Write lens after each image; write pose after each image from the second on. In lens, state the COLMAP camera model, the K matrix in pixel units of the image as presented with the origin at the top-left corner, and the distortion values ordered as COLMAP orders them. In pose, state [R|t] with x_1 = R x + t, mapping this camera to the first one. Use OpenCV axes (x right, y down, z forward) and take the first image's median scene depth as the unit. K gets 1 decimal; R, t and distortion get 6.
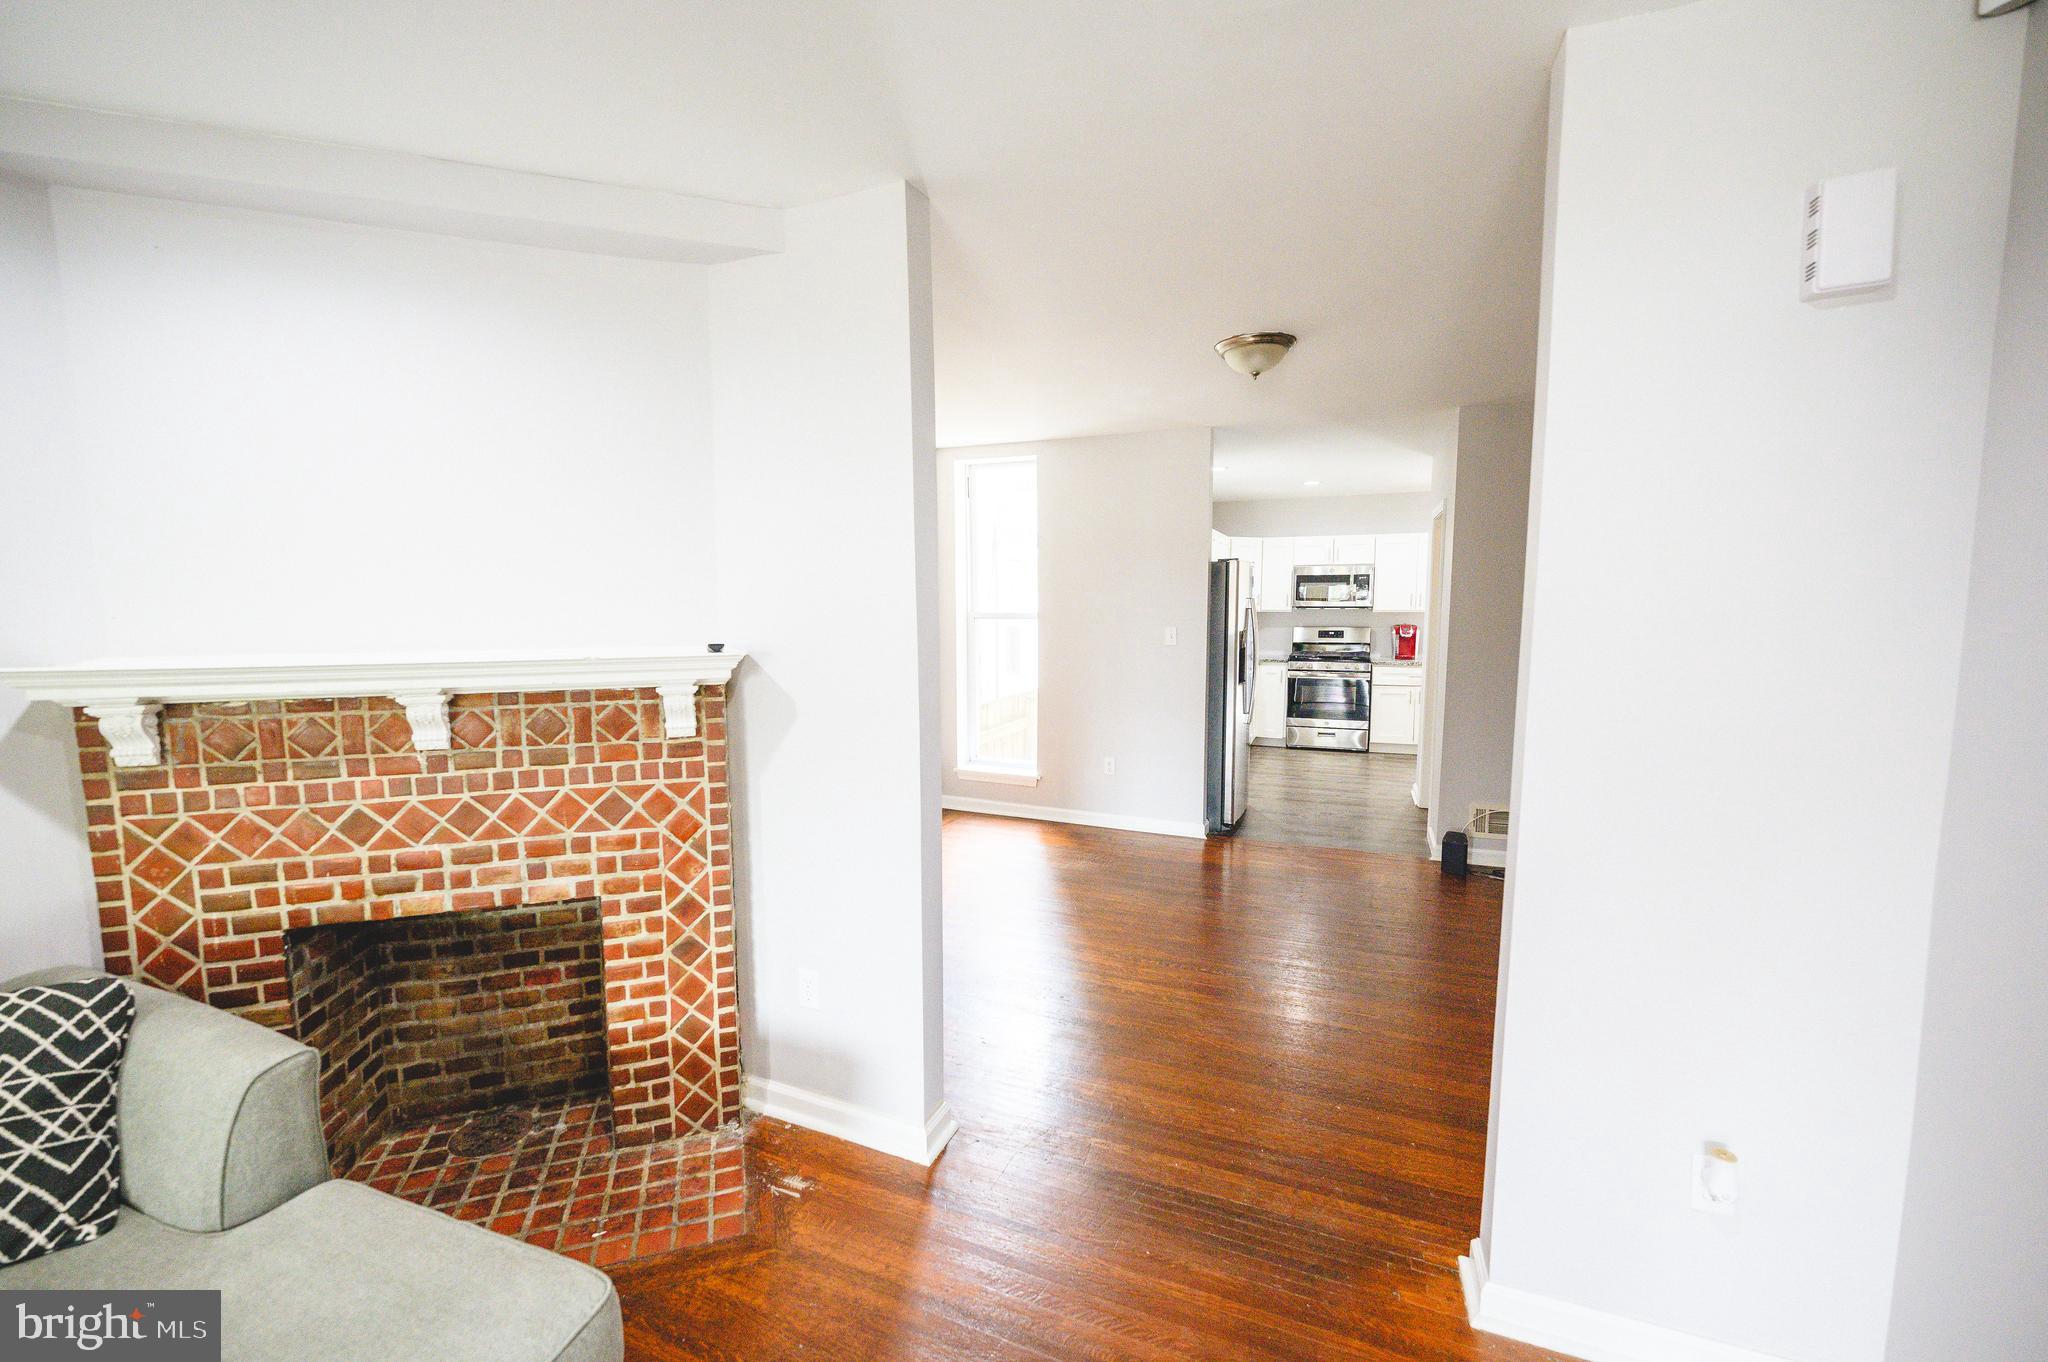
lens RADIAL K [[818.0, 0, 1023.8], [0, 818.0, 686.5], [0, 0, 1]] dist [-0.002954, -0.000602]
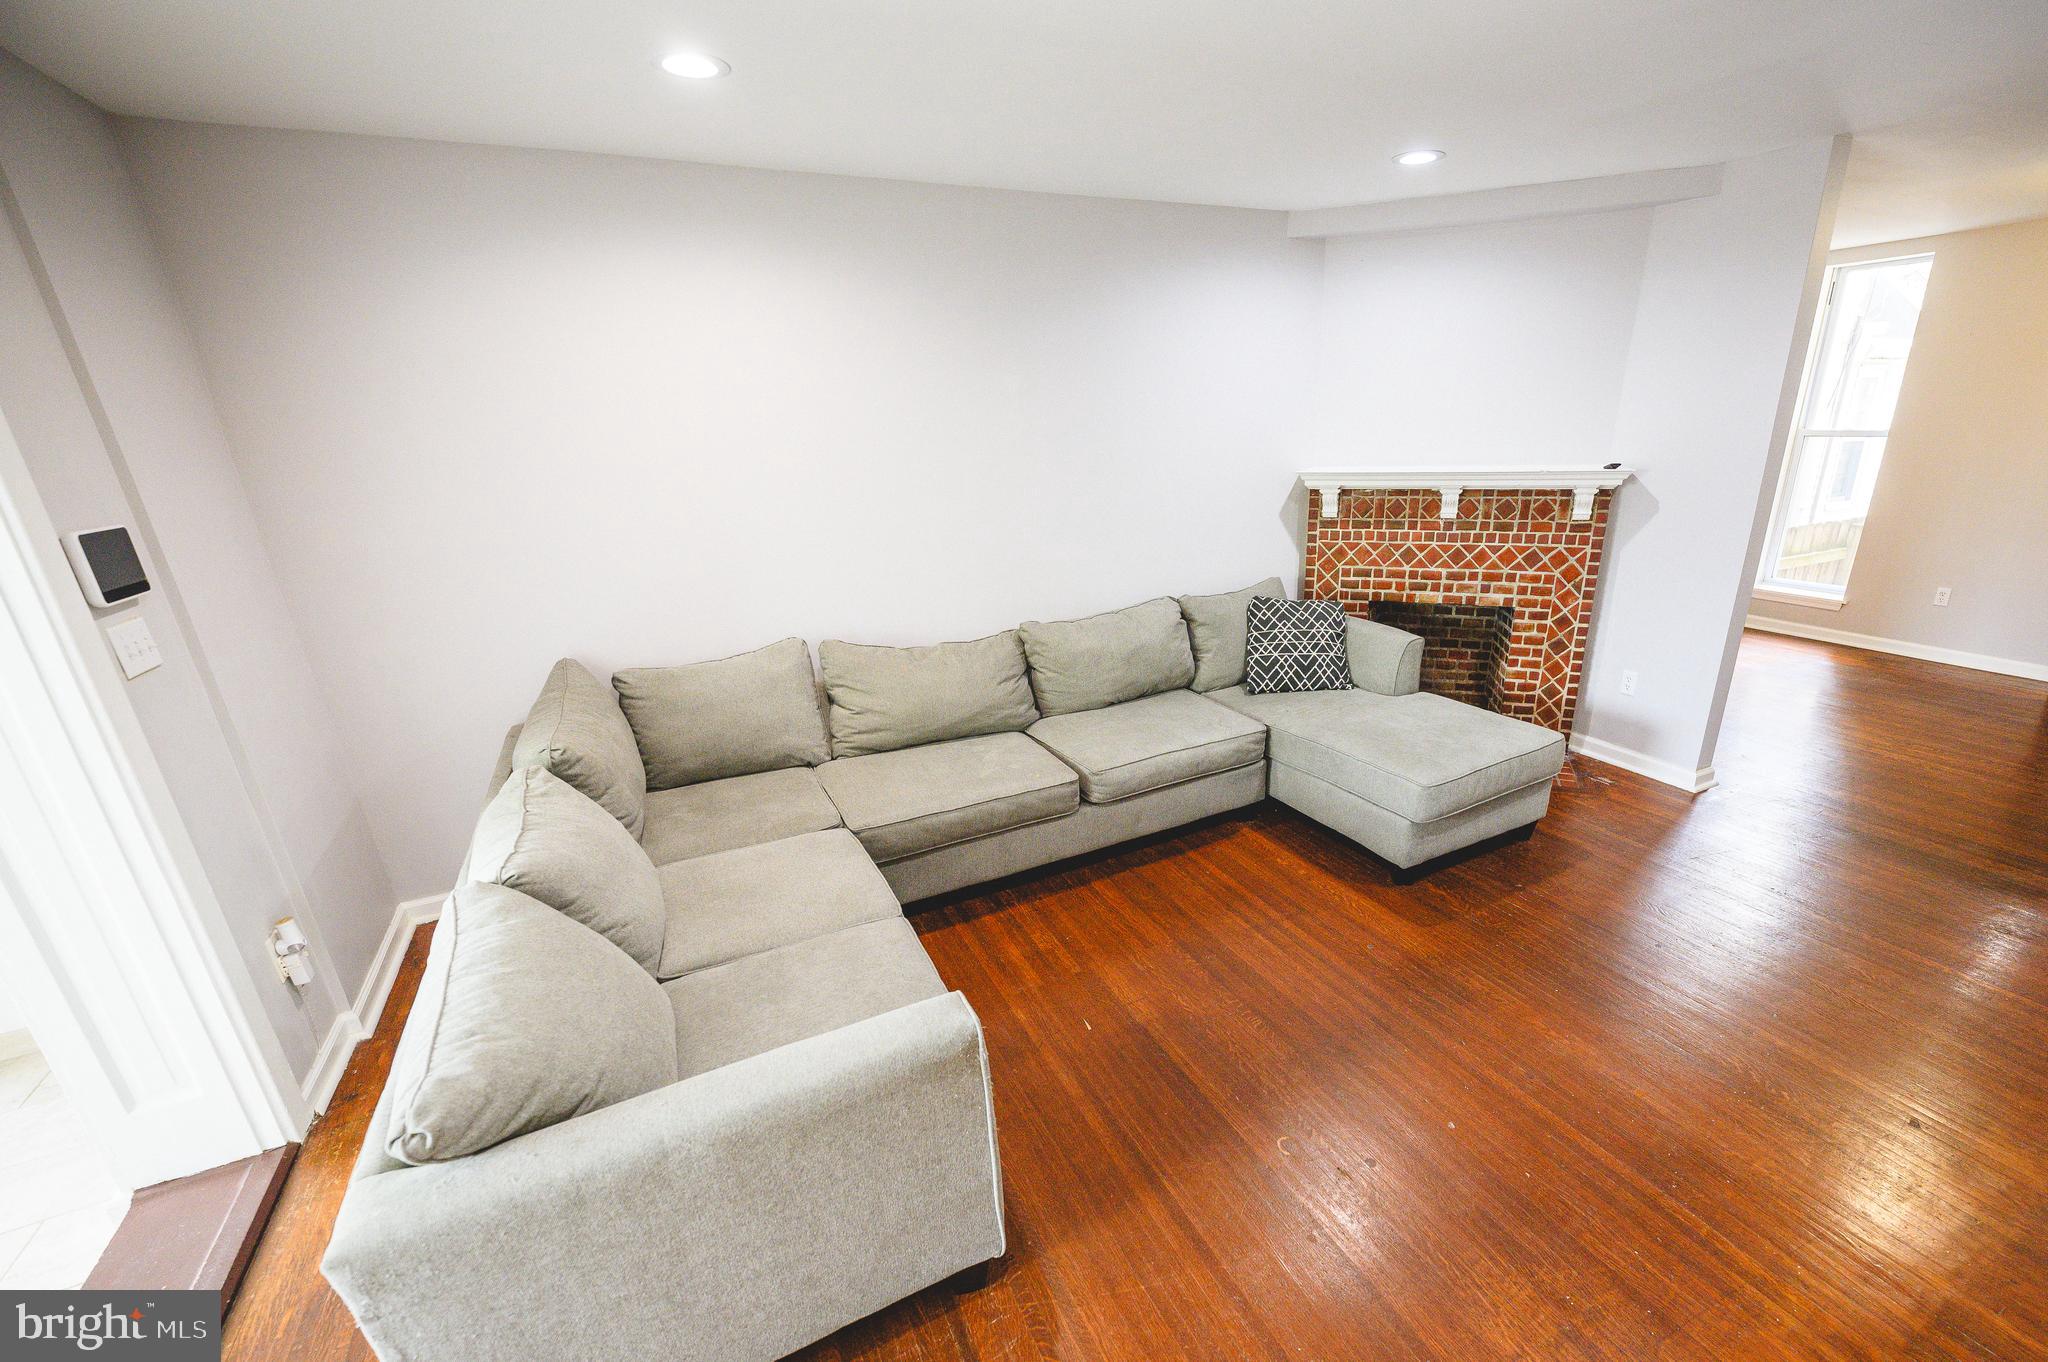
lens RADIAL K [[874.2, 0, 1091.8], [0, 874.2, 731.9], [0, 0, 1]] dist [-0.000102, 0.000374]
pose [[0.760653, 0.200796, -0.617323, 0.023954], [-0.040597, 0.963811, 0.263475, 0.050617], [0.647888, -0.175352, 0.741278, -1.144331]]
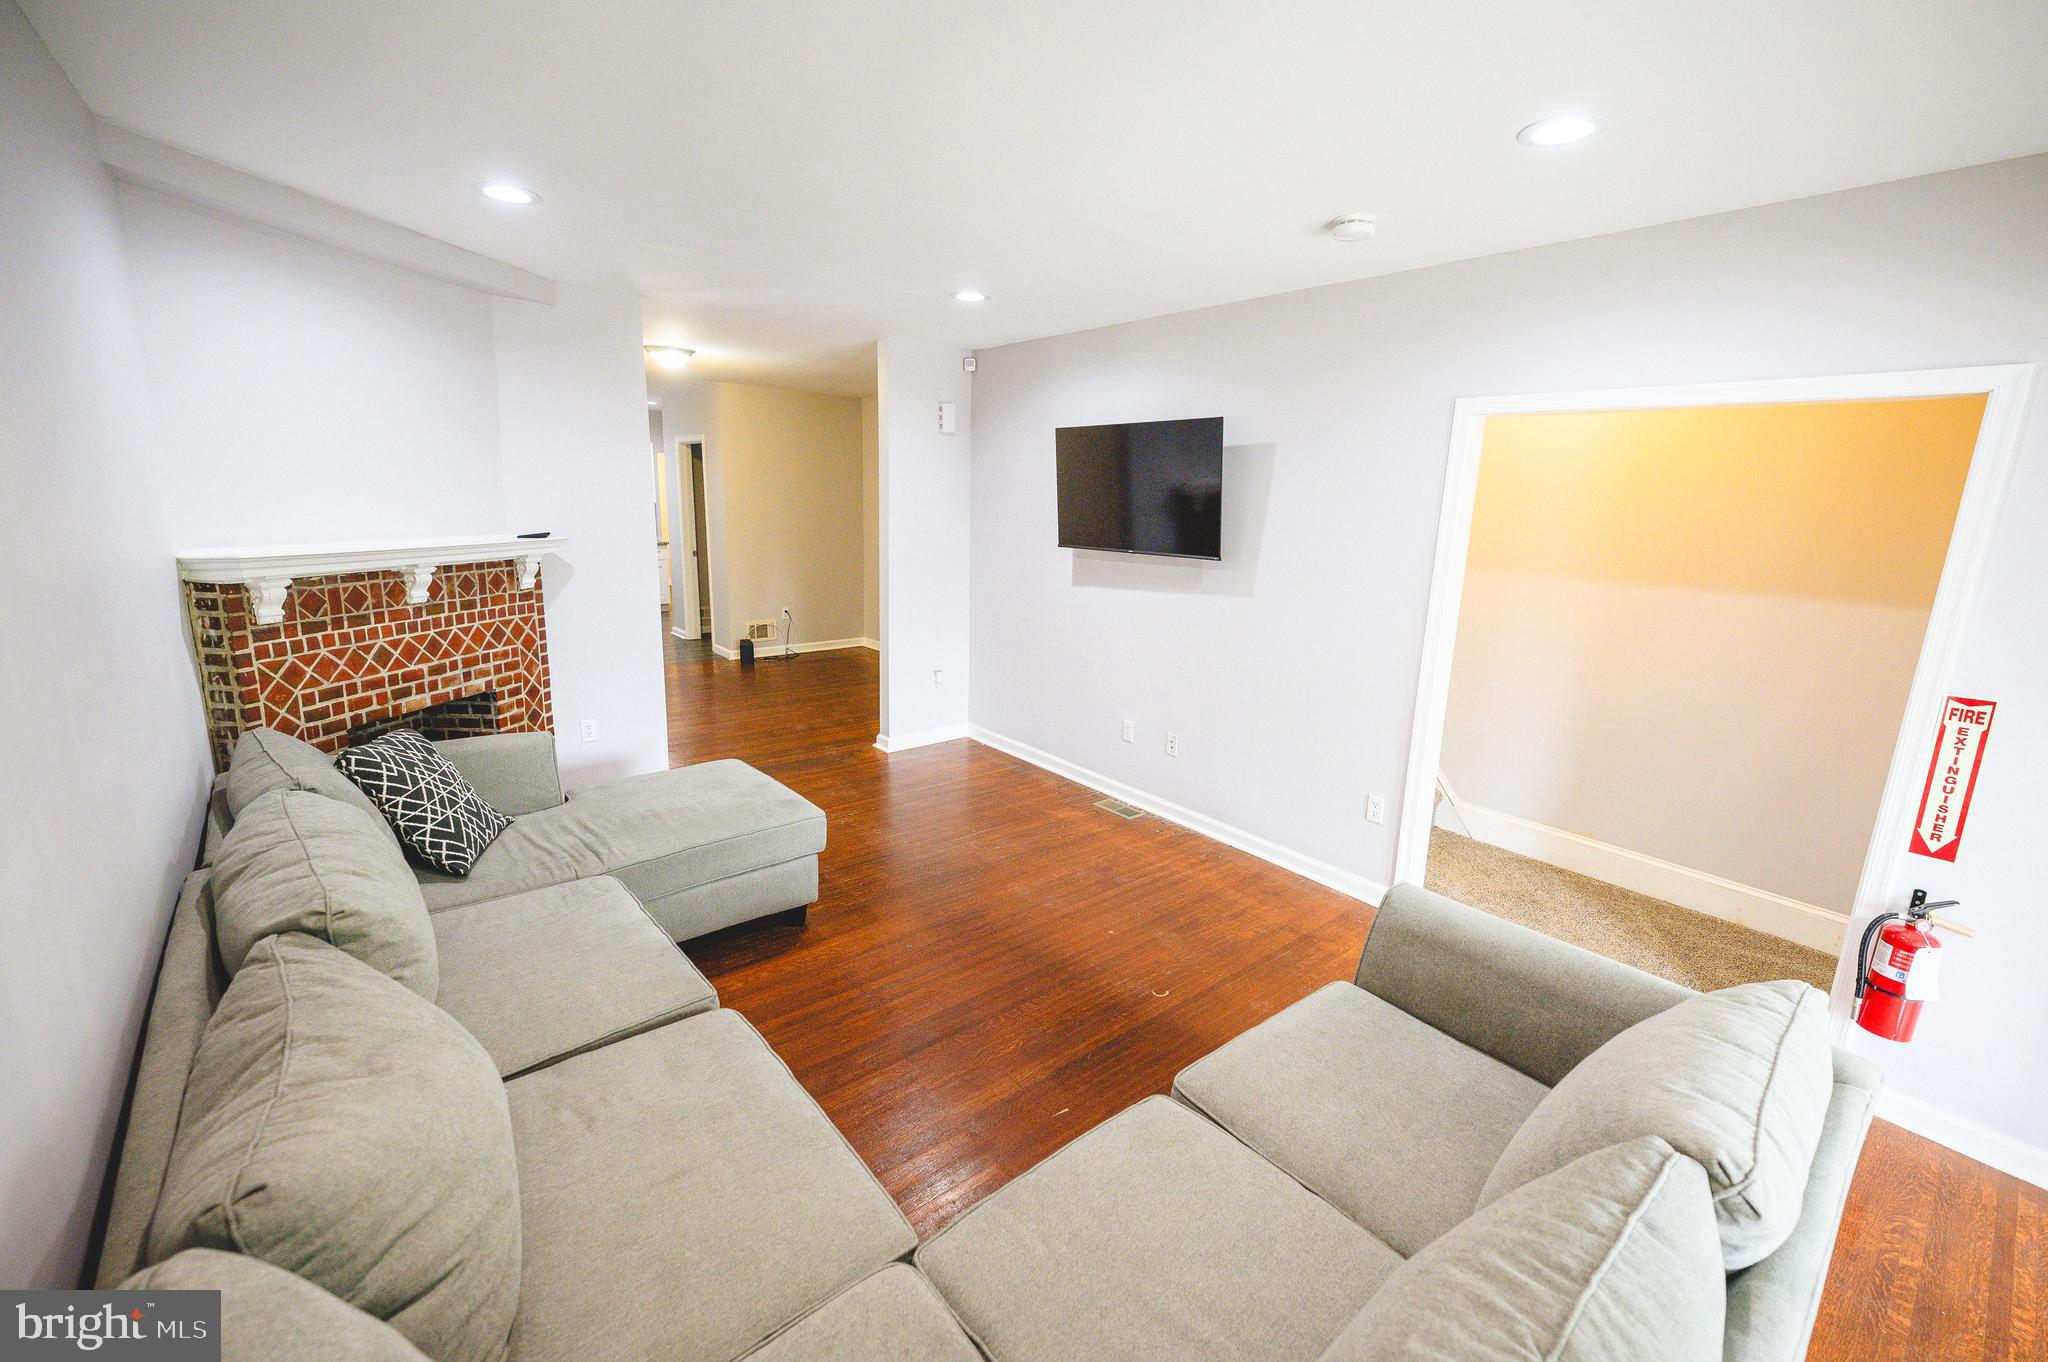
lens RADIAL K [[818.0, 0, 1039.4], [0, 818.0, 667.0], [0, 0, 1]] dist [-0.002954, -0.000602]
pose [[0.460856, -0.162265, 0.872515, -1.492389], [0.069016, 0.986718, 0.147051, 0.047850], [-0.884787, -0.007552, 0.465934, -0.766338]]
